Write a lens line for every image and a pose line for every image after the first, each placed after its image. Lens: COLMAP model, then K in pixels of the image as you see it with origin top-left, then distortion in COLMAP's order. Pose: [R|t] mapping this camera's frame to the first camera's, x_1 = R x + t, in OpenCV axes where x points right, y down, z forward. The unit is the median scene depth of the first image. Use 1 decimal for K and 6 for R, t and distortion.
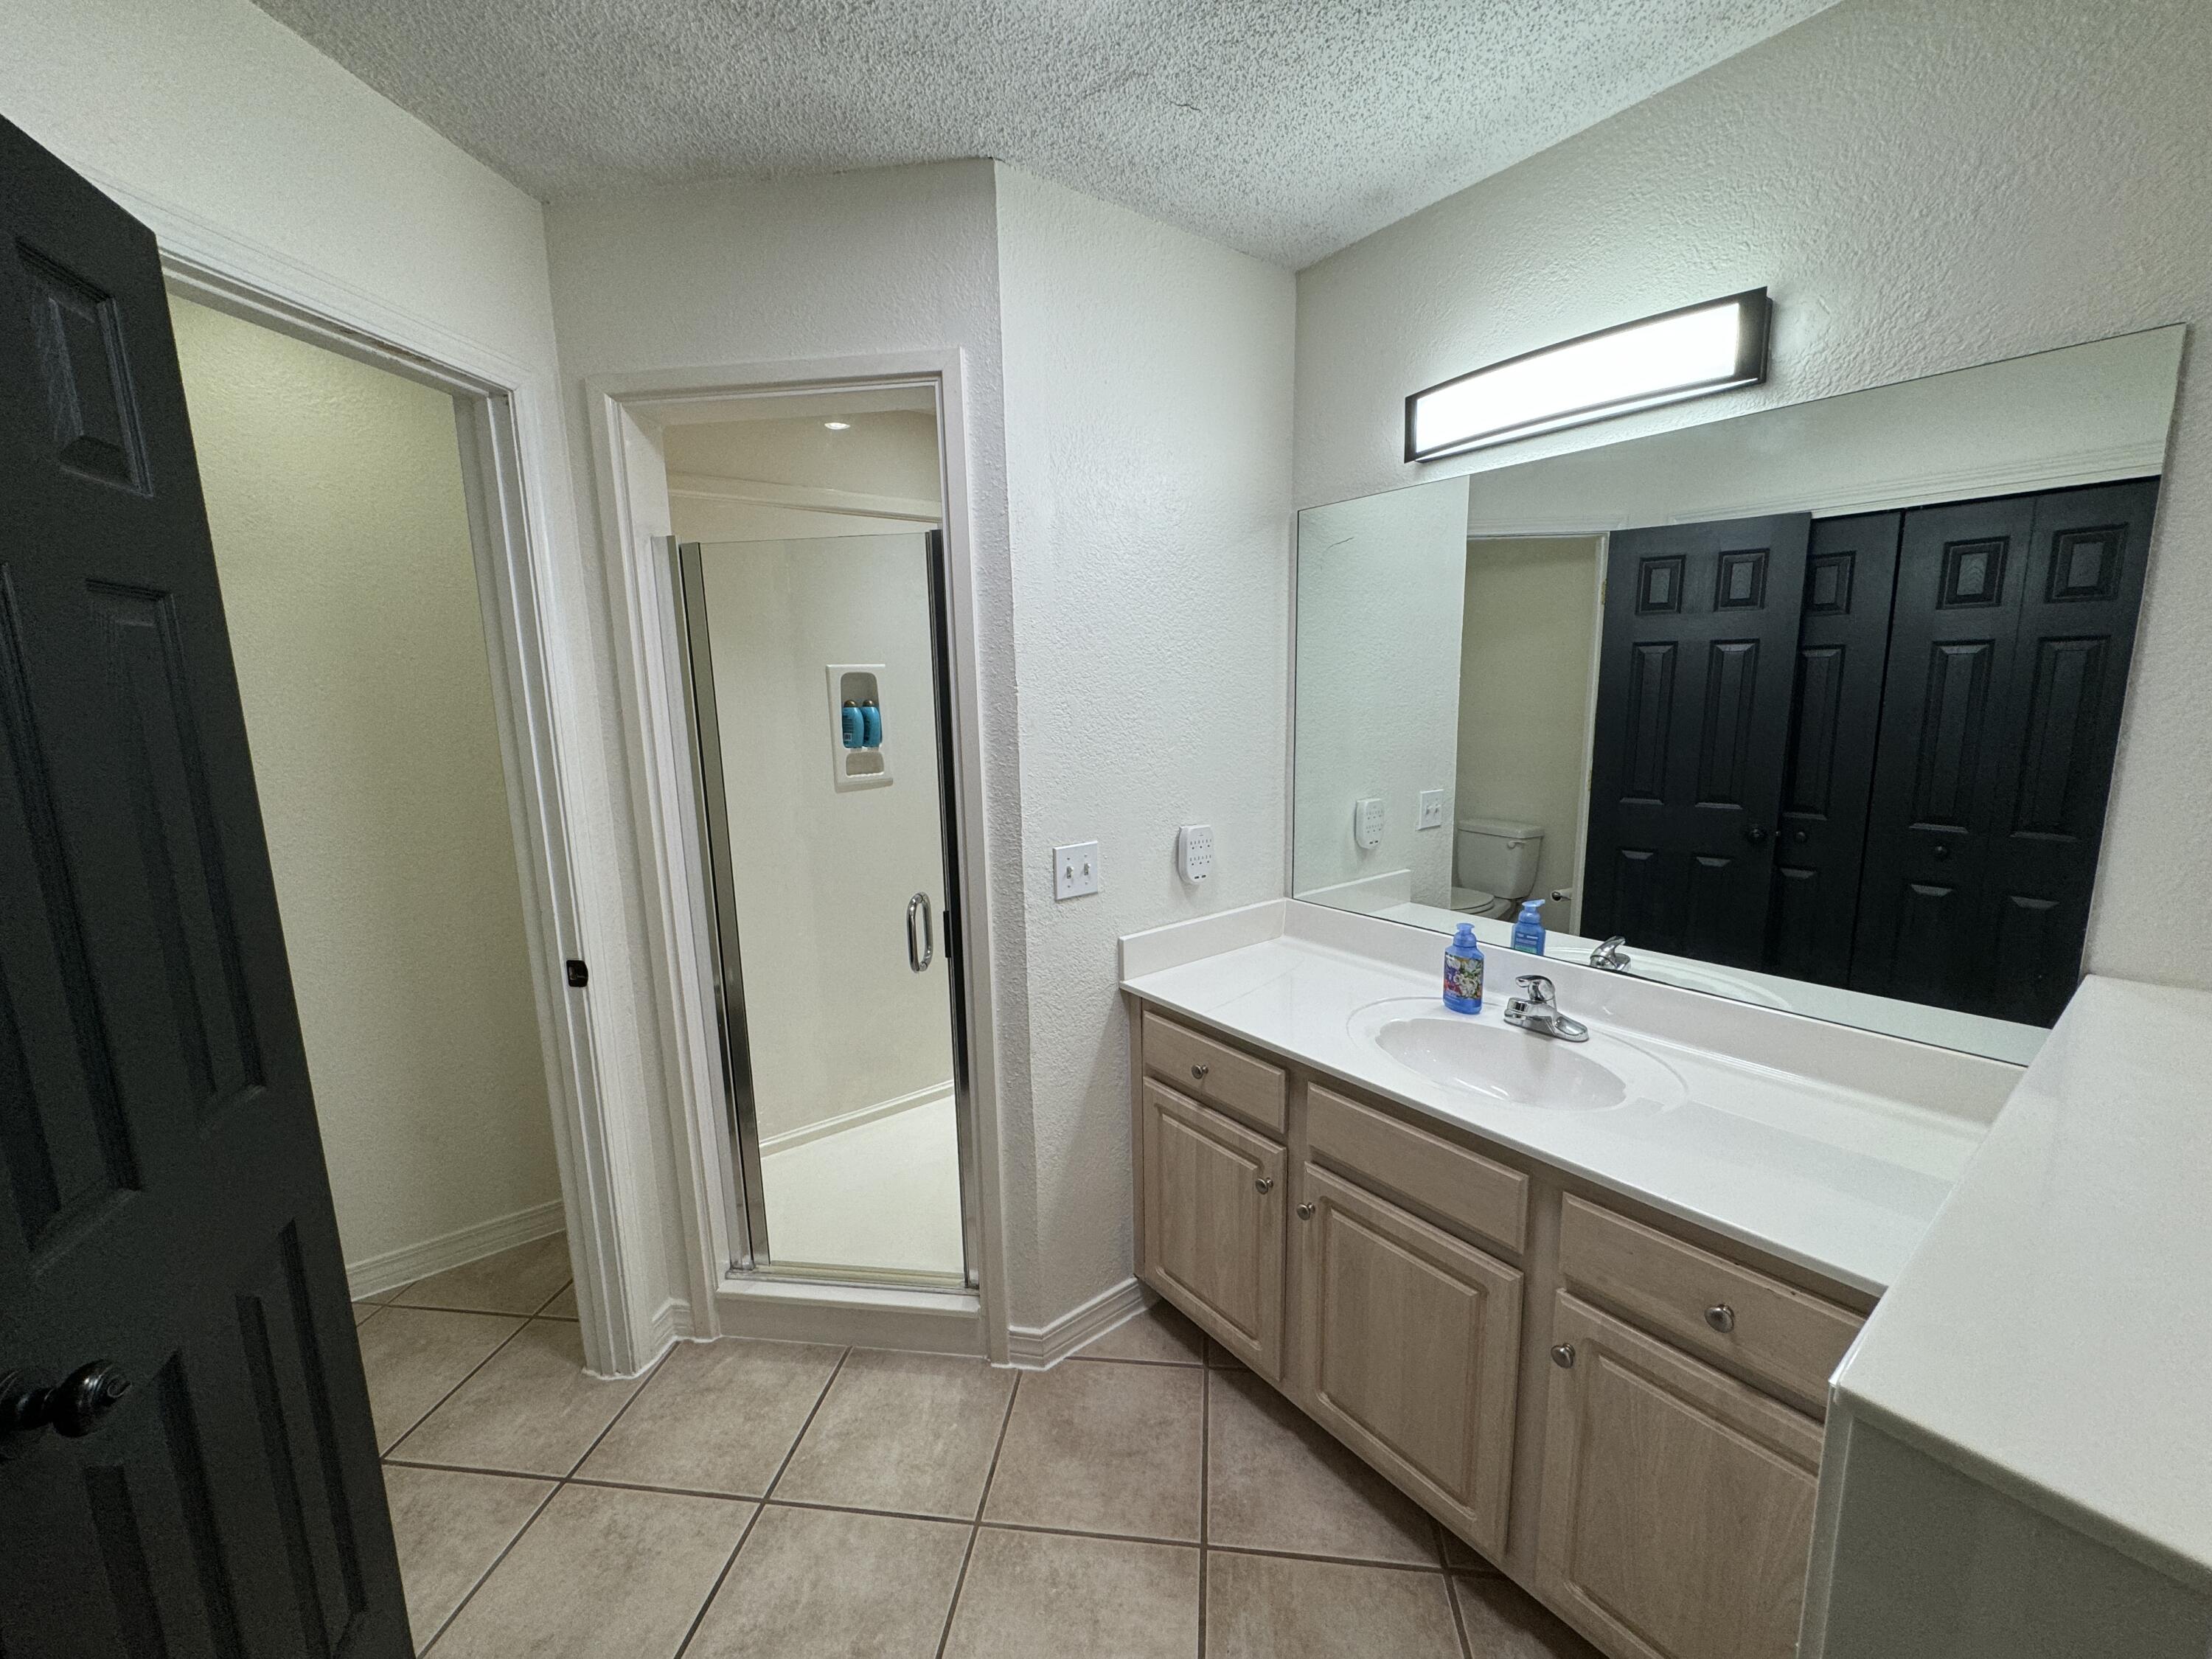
lens RADIAL K [[879.0, 0, 1106.5], [0, 879.0, 825.7], [0, 0, 1]] dist [-0.002534, 0.000272]
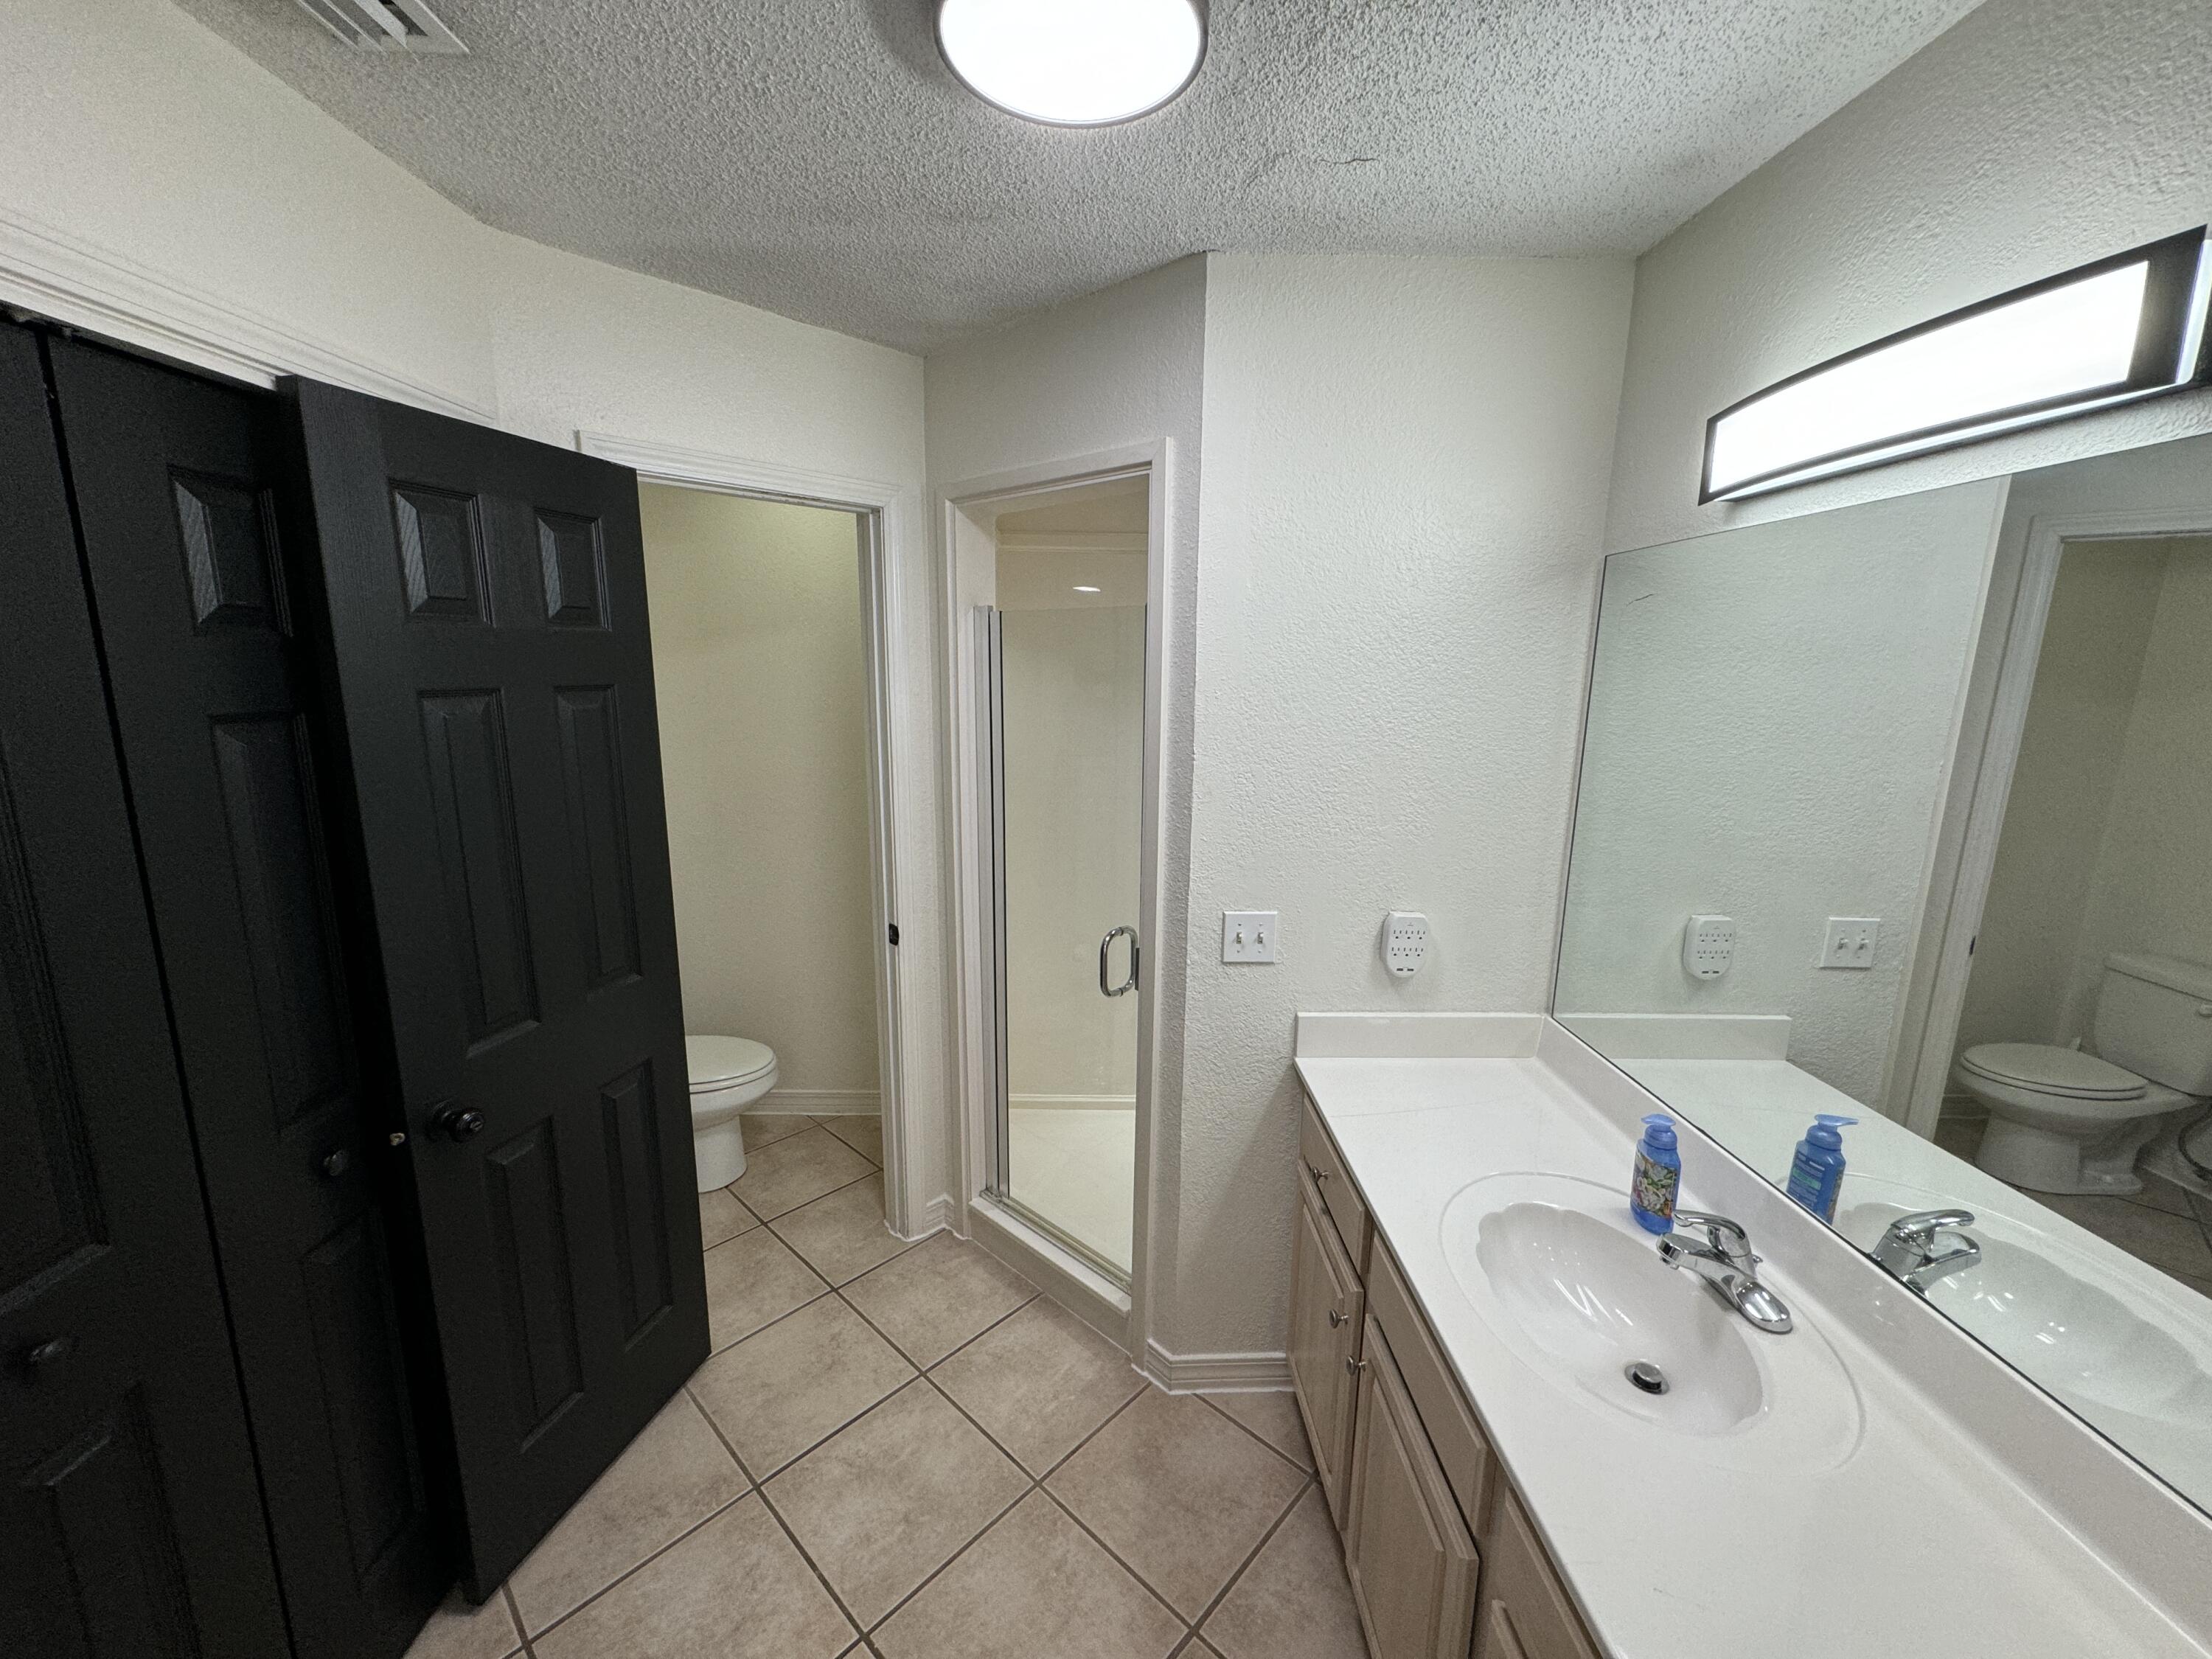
lens RADIAL K [[879.0, 0, 1106.5], [0, 879.0, 825.7], [0, 0, 1]] dist [-0.002534, 0.000272]
pose [[0.806193, 0.140149, -0.574813, 0.402783], [-0.125191, 0.989949, 0.065783, -0.123752], [0.578255, 0.018928, 0.815636, 0.086708]]
